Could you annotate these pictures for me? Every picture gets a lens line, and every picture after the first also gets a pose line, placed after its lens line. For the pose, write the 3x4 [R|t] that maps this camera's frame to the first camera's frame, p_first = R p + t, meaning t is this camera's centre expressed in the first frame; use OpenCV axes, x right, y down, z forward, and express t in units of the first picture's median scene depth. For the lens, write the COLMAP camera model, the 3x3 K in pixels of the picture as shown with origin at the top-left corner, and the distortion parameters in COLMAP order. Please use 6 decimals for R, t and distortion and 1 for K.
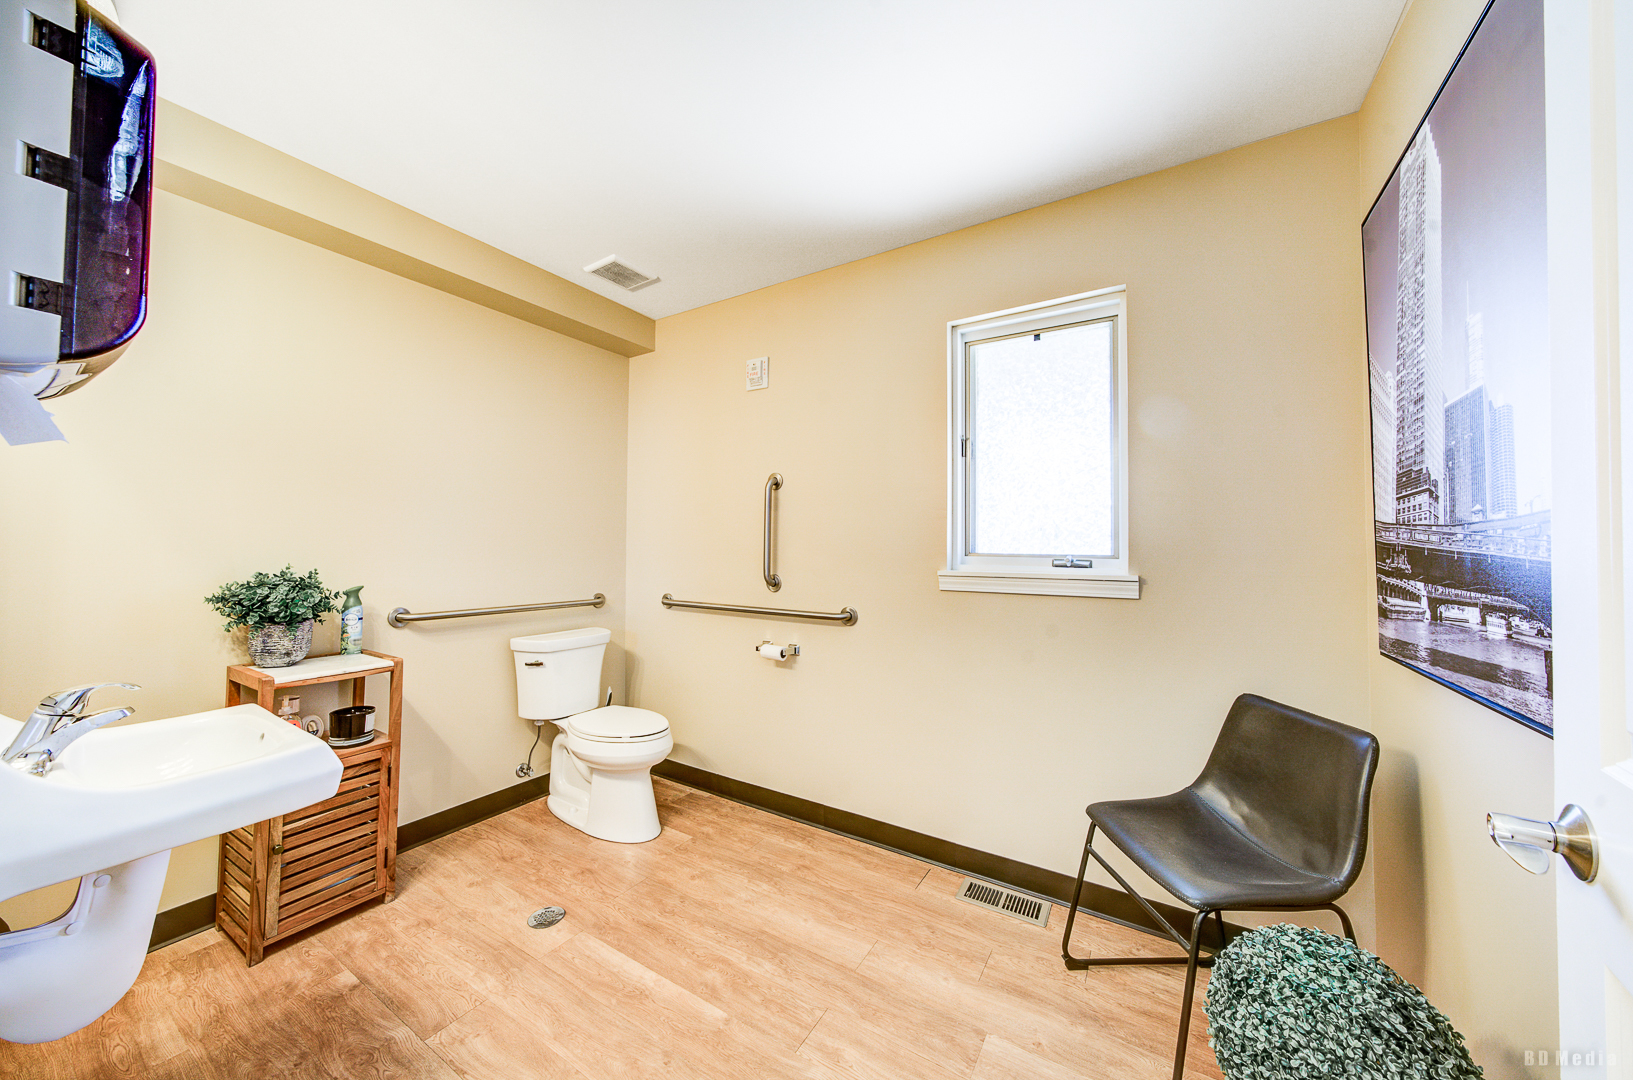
lens RADIAL K [[566.0, 0, 822.2], [0, 566.0, 536.8], [0, 0, 1]] dist [-0.000241, 0.000216]
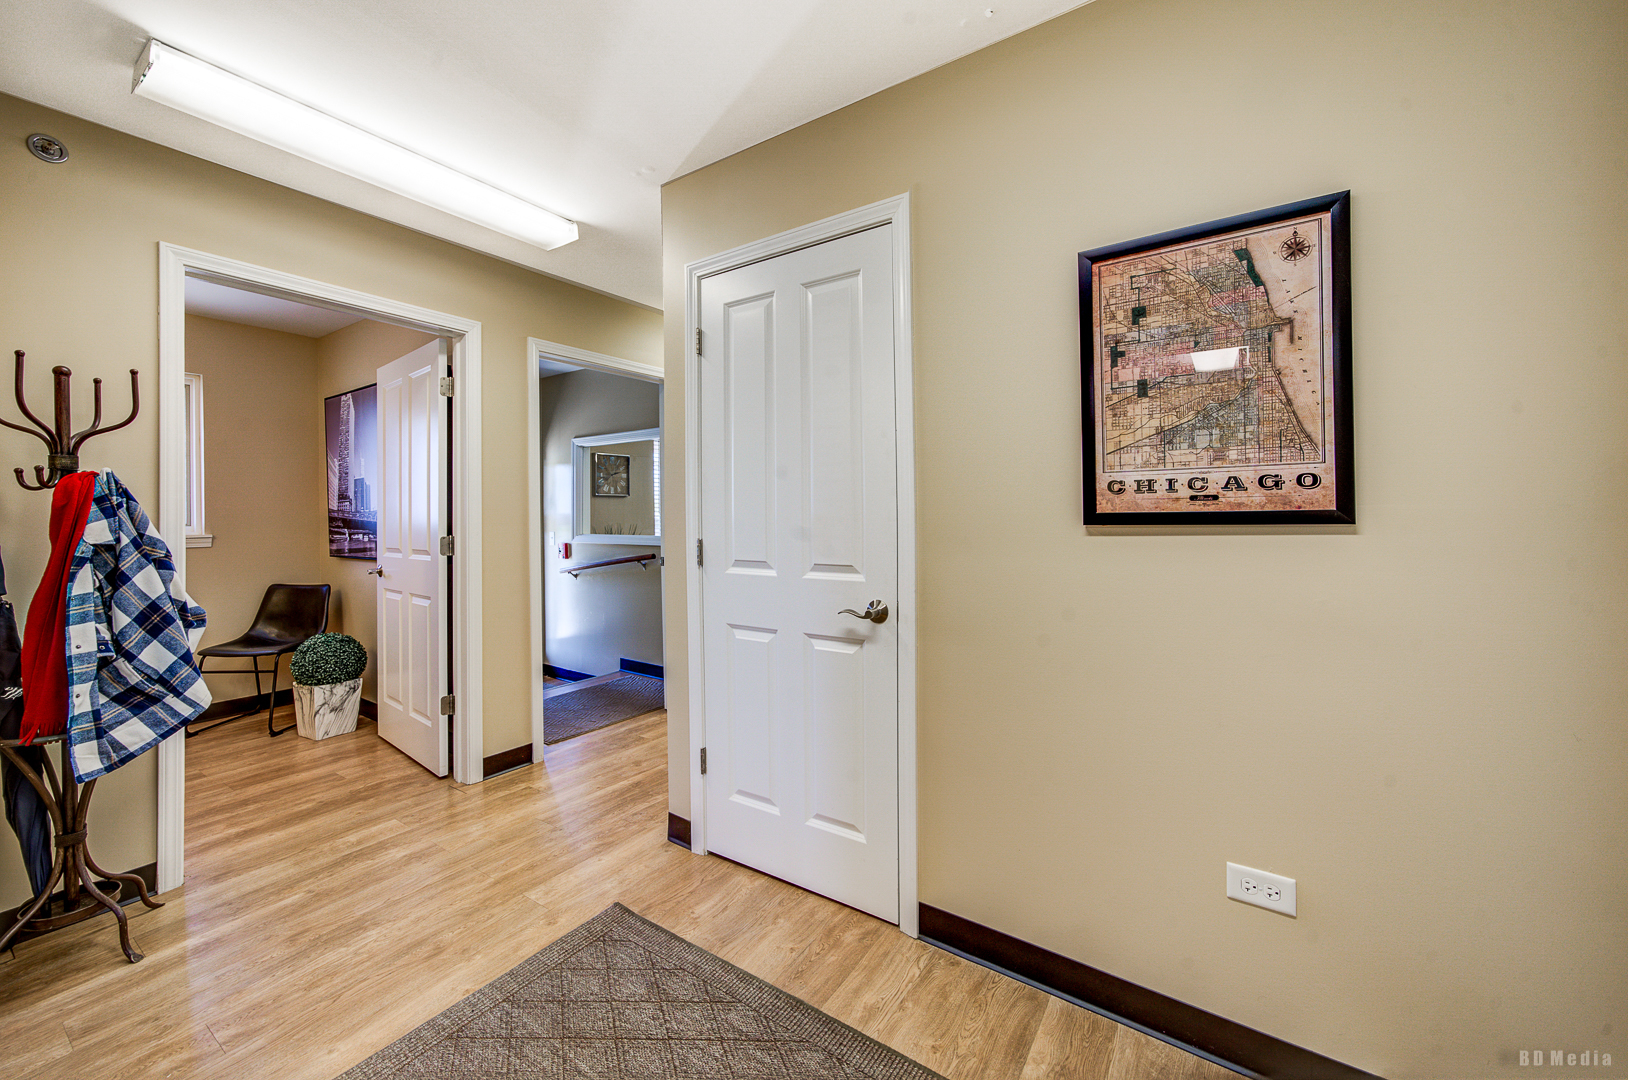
lens RADIAL K [[625.3, 0, 812.8], [0, 625.3, 514.4], [0, 0, 1]] dist [-0.024947, 0.000186]
pose [[0.030952, -0.006047, 0.999503, -2.313629], [-0.014178, 0.999878, 0.006488, -0.062518], [-0.999420, -0.014372, 0.030863, -1.724766]]
